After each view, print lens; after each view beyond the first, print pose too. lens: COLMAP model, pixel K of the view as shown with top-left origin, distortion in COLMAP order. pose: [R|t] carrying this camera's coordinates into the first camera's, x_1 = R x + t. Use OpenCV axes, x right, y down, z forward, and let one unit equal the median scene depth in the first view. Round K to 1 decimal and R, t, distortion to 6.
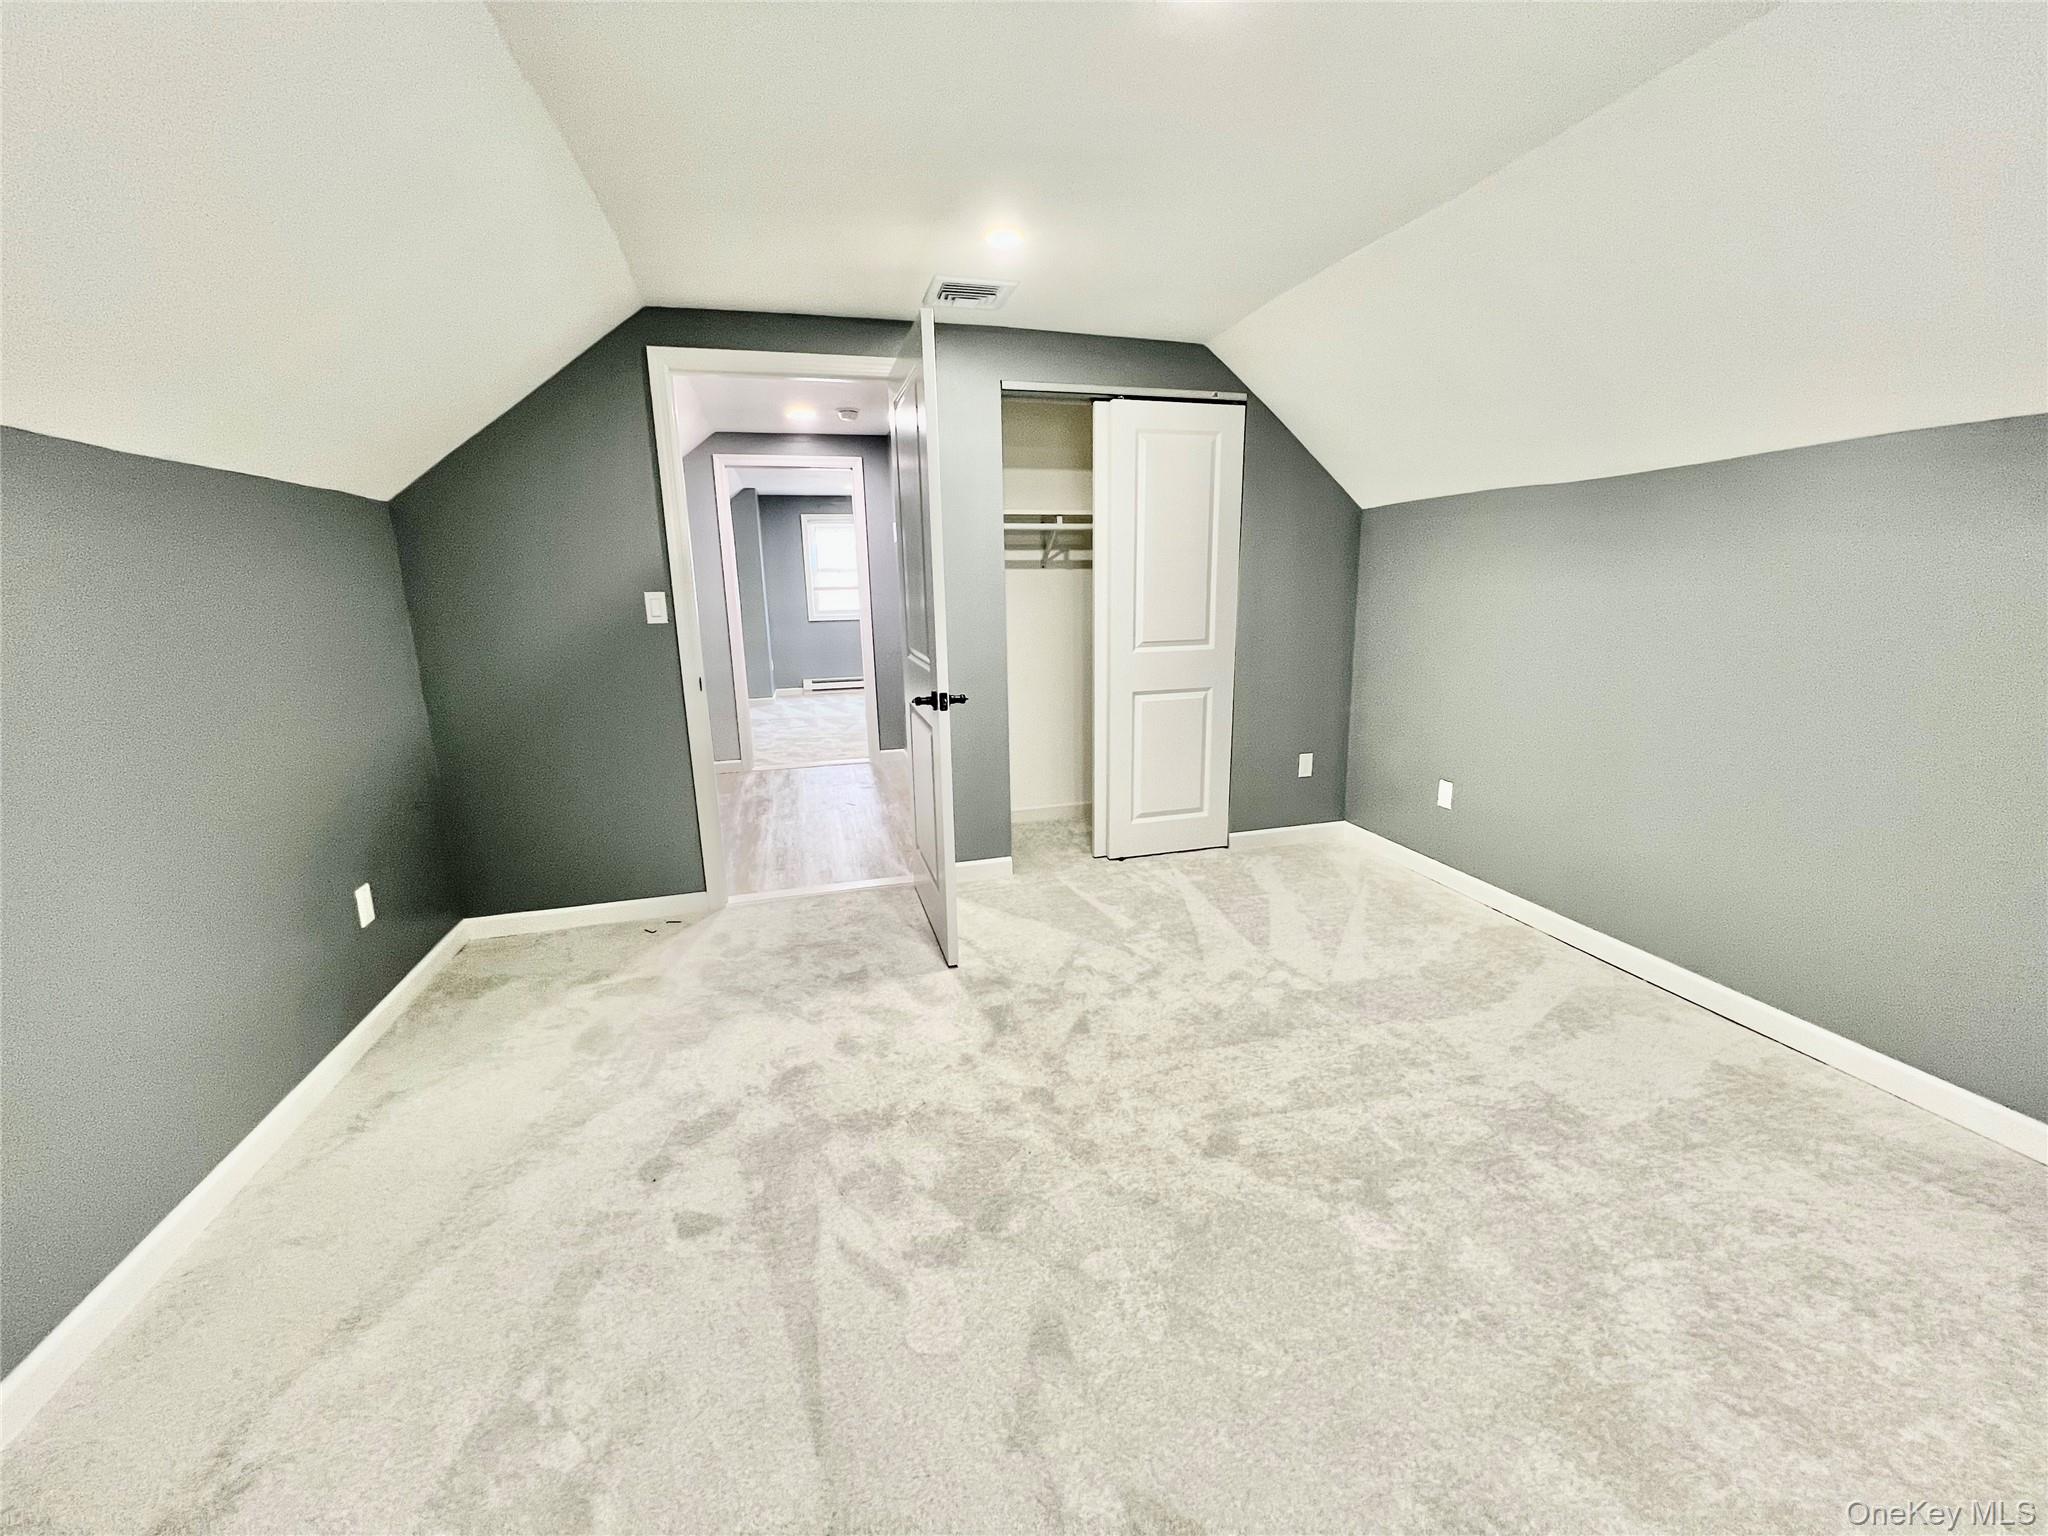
lens RADIAL K [[816.9, 0, 1026.0], [0, 816.9, 766.6], [0, 0, 1]] dist [-0.002093, 0.000222]
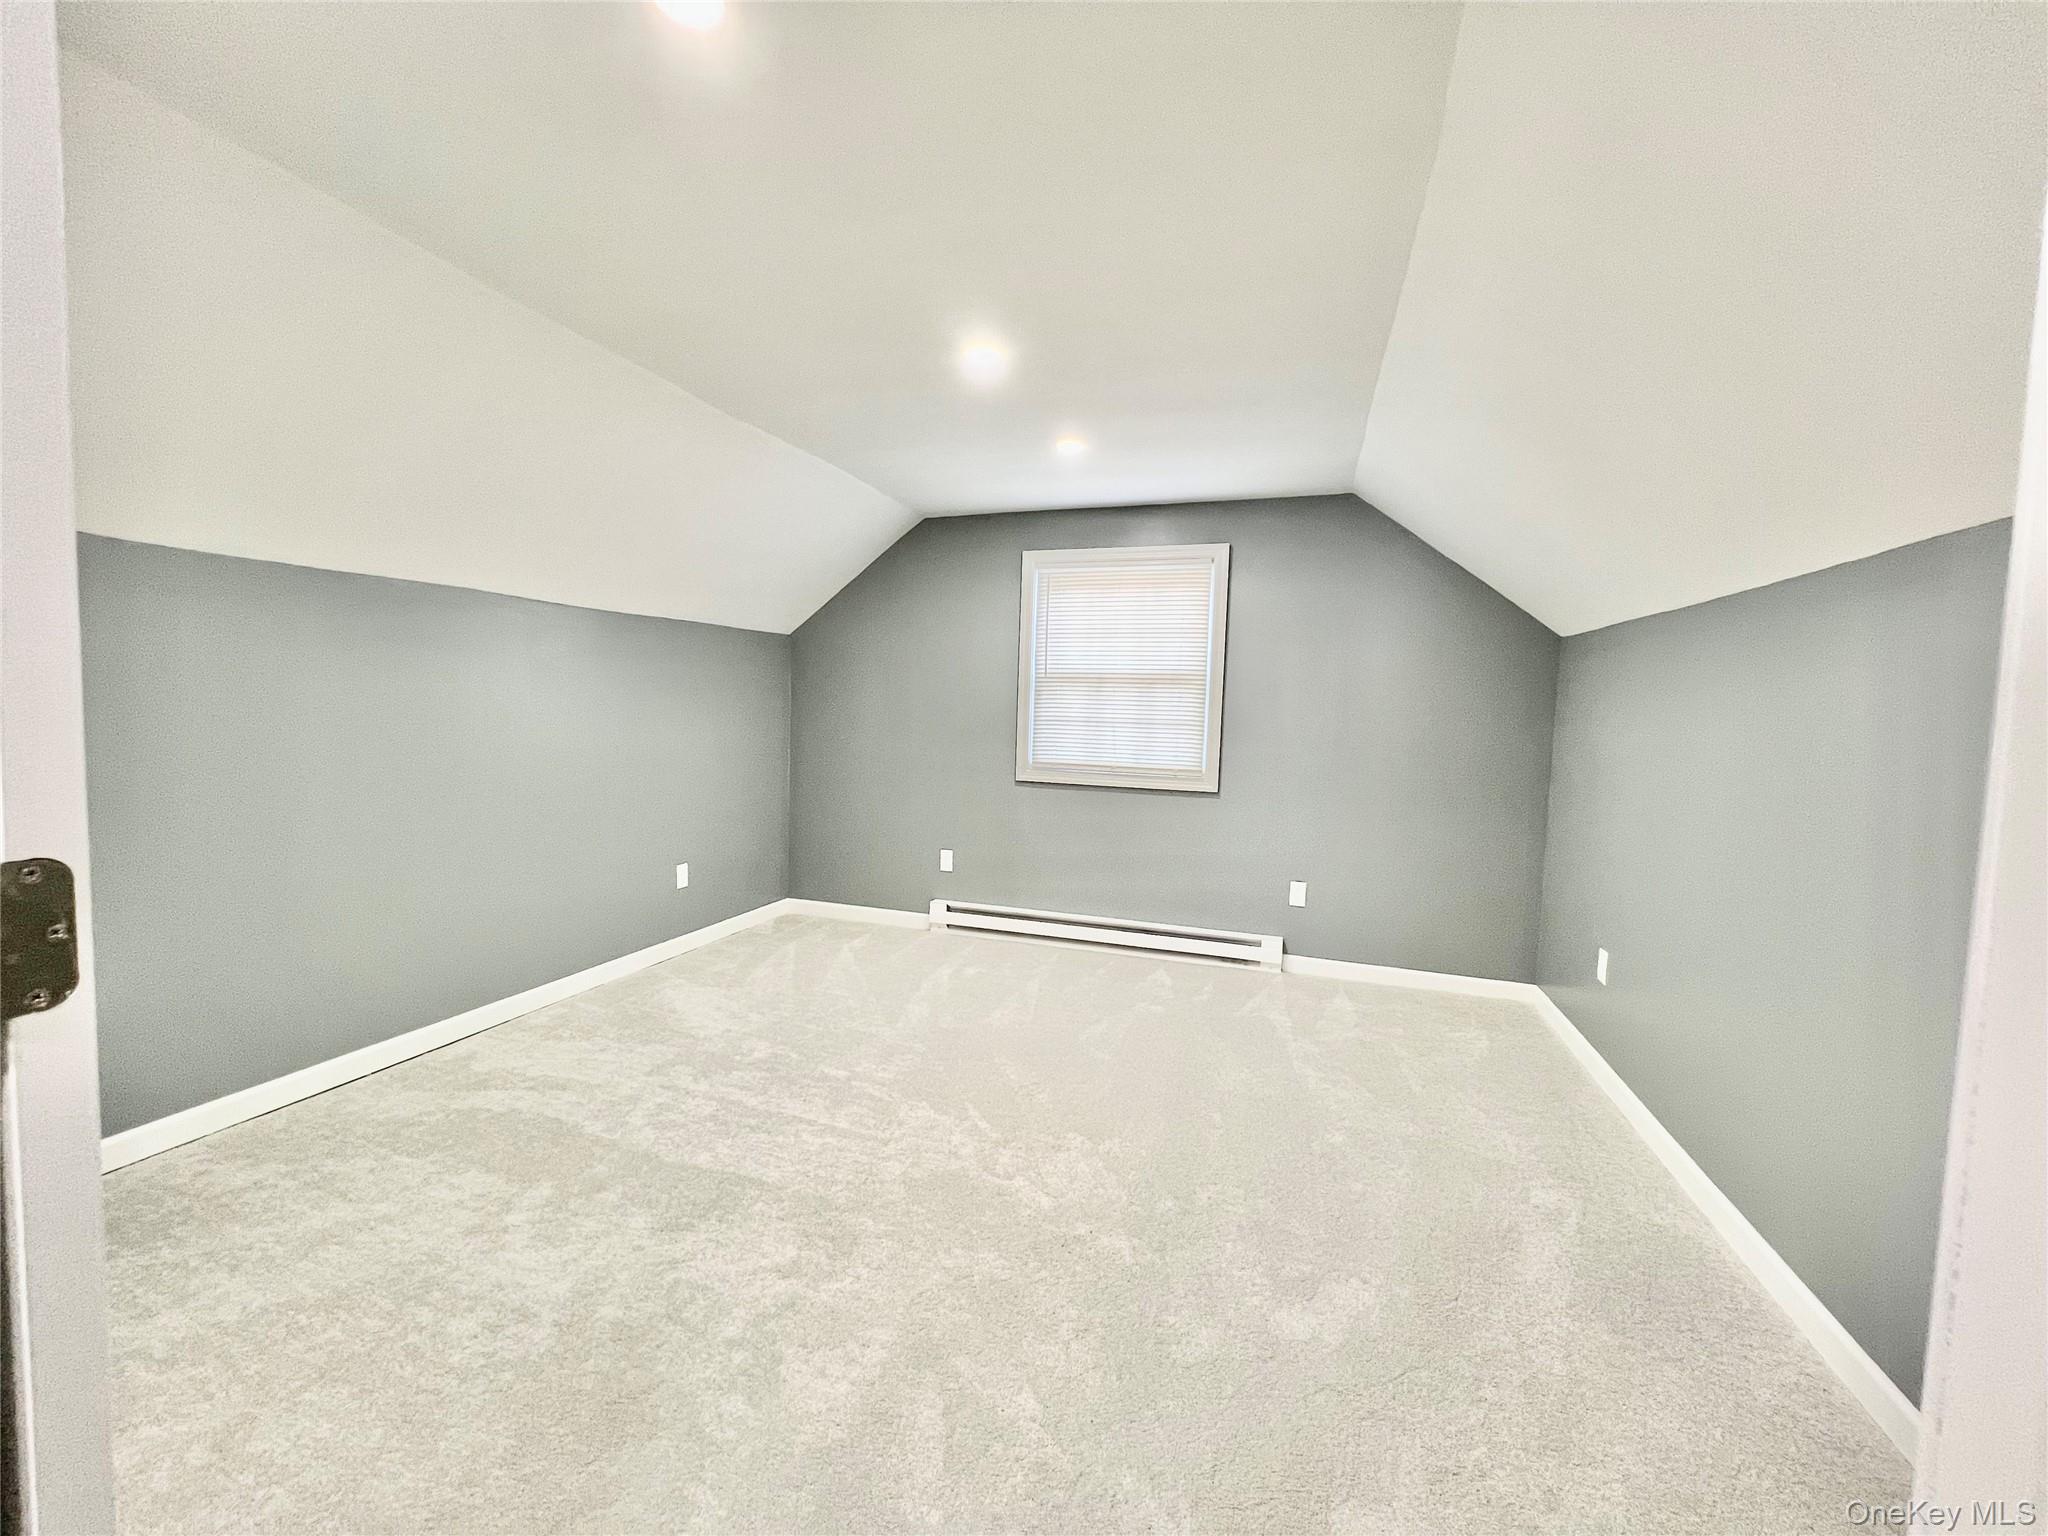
lens RADIAL K [[816.9, 0, 1014.6], [0, 816.9, 769.0], [0, 0, 1]] dist [-0.002093, 0.000222]
pose [[-0.820832, -0.037922, 0.569909, -0.476277], [0.124214, 0.962060, 0.242921, -0.262266], [-0.557499, 0.270188, -0.784980, 1.344292]]
